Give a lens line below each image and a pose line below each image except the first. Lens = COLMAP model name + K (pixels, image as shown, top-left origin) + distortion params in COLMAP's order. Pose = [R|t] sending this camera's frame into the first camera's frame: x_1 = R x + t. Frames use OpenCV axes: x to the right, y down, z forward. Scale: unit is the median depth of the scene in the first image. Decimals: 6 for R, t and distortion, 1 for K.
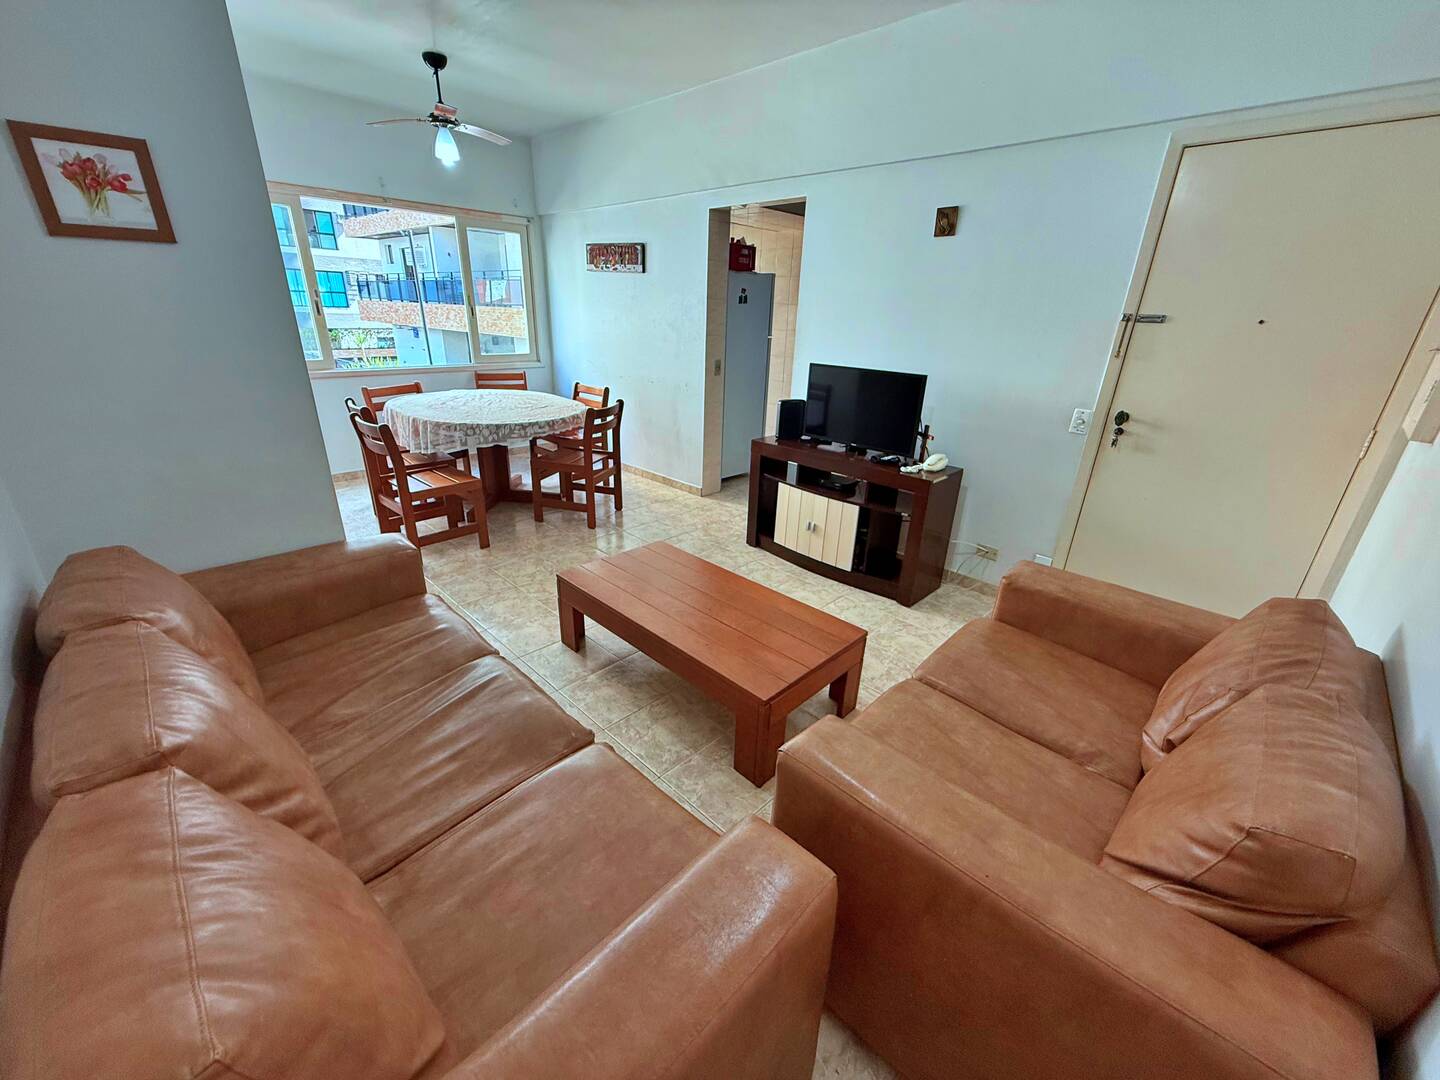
lens RADIAL K [[575.2, 0, 716.8], [0, 575.2, 543.3], [0, 0, 1]] dist [0.002268, 0.000401]
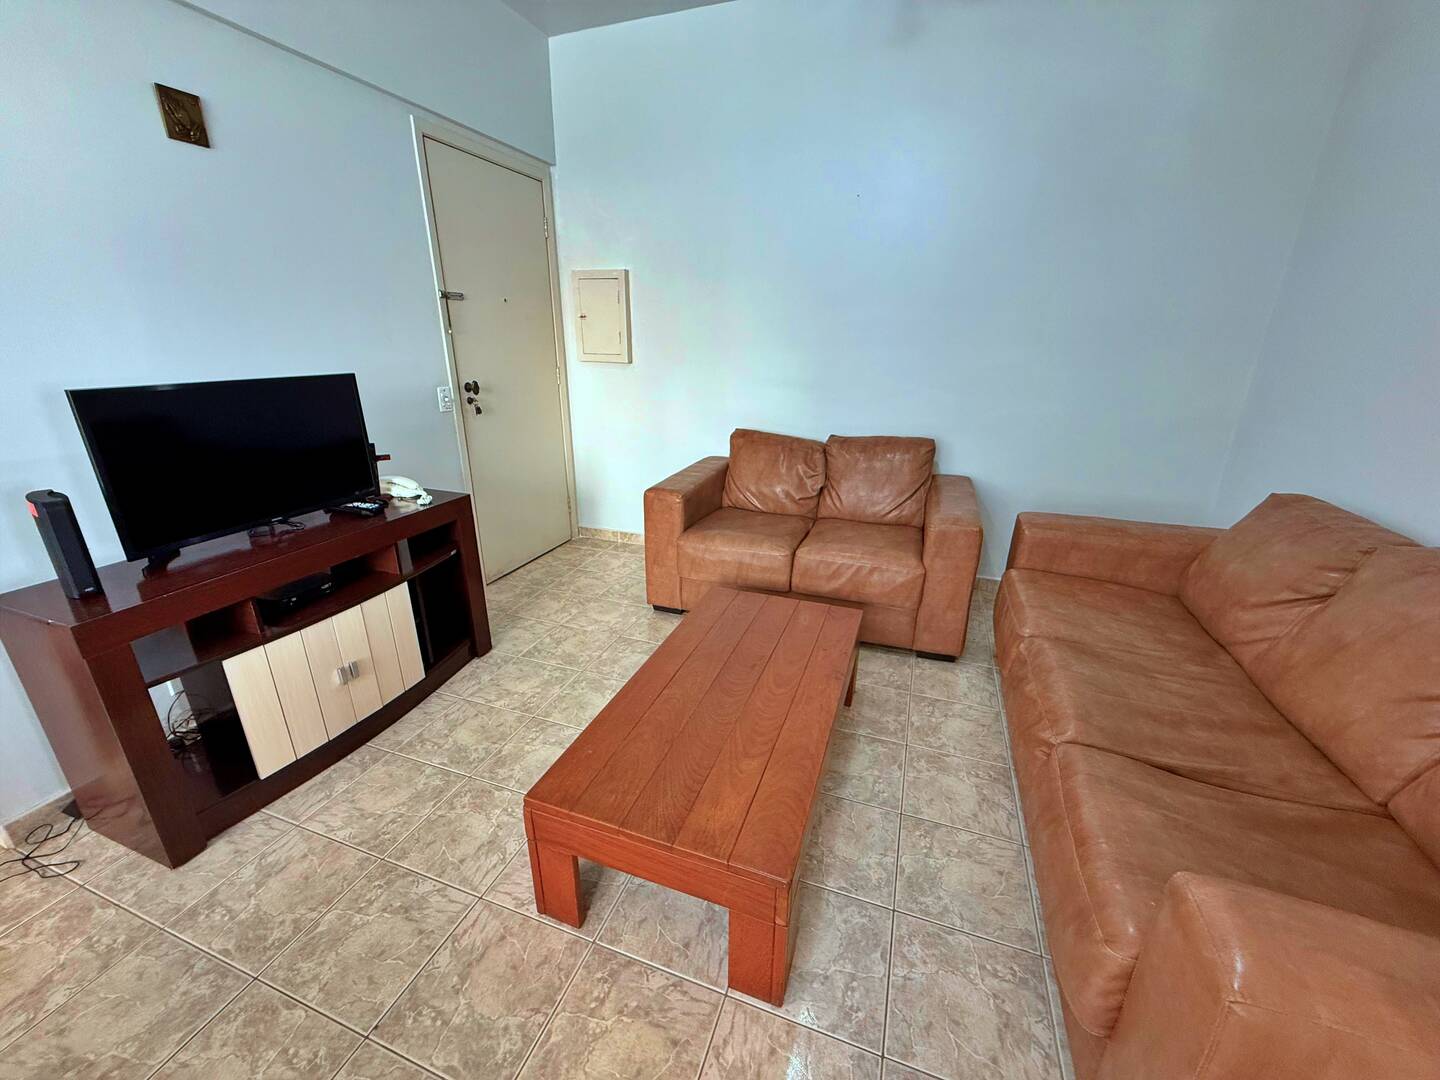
lens RADIAL K [[575.2, 0, 716.8], [0, 575.2, 543.3], [0, 0, 1]] dist [0.002268, 0.000401]
pose [[-0.418012, -0.341208, 0.841928, -0.448218], [0.326530, 0.808411, 0.489745, -0.315070], [-0.847729, 0.479634, -0.226511, 0.865055]]
